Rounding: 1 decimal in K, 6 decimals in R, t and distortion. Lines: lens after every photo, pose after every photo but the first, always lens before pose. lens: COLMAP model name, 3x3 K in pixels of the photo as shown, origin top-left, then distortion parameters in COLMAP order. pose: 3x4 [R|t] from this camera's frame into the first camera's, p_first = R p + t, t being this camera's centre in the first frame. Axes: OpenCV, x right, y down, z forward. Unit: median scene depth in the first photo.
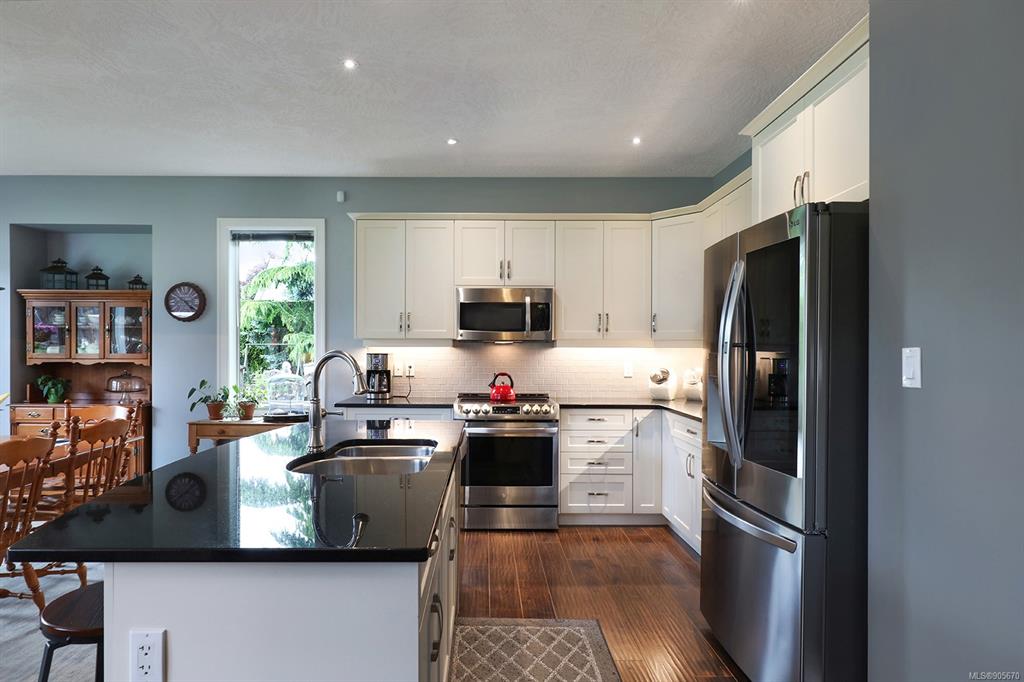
lens RADIAL K [[585.6, 0, 498.4], [0, 585.6, 359.5], [0, 0, 1]] dist [0.005702, -0.005038]
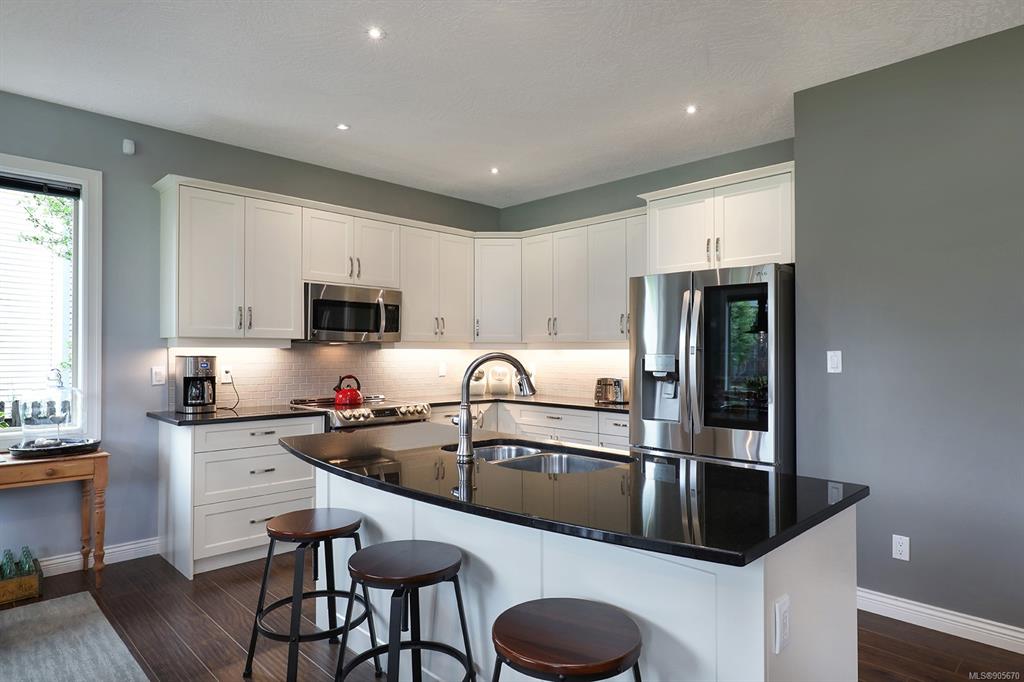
lens RADIAL K [[585.6, 0, 504.5], [0, 585.6, 343.8], [0, 0, 1]] dist [0.005702, -0.005038]
pose [[0.718679, 0.008978, 0.695284, -0.465740], [0.010041, 0.999678, -0.023287, -0.003710], [-0.695269, 0.023718, 0.718358, 0.139035]]
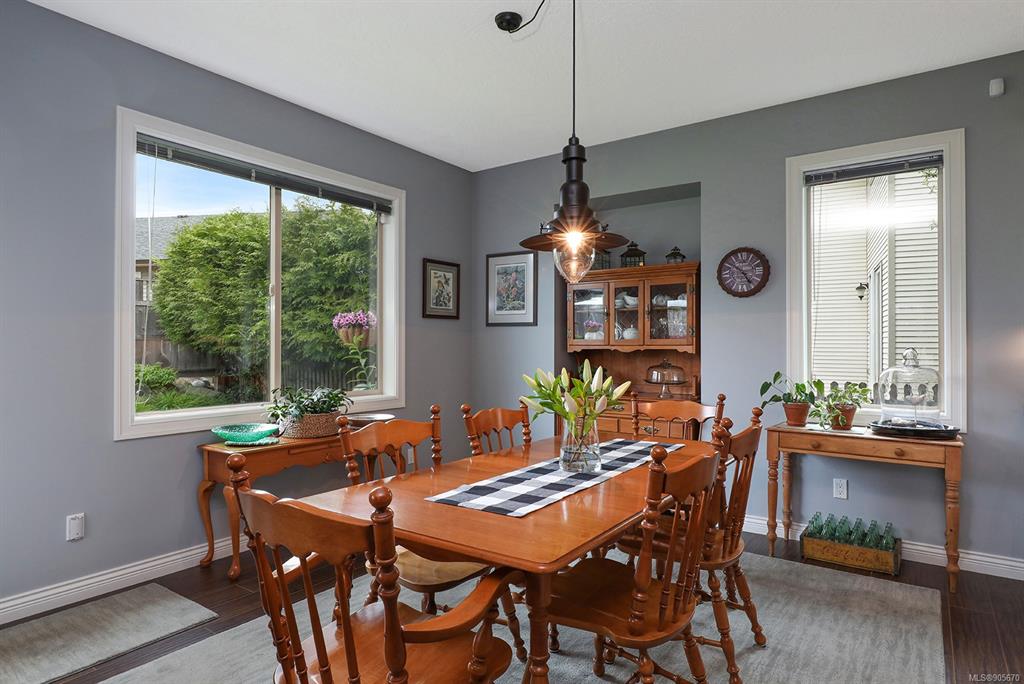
lens RADIAL K [[585.6, 0, 518.2], [0, 585.6, 341.1], [0, 0, 1]] dist [0.005702, -0.005038]
pose [[0.810918, -0.008712, -0.585096, -0.336300], [-0.007079, 0.999670, -0.024695, 0.016615], [0.585118, 0.024168, 0.810588, 0.199938]]
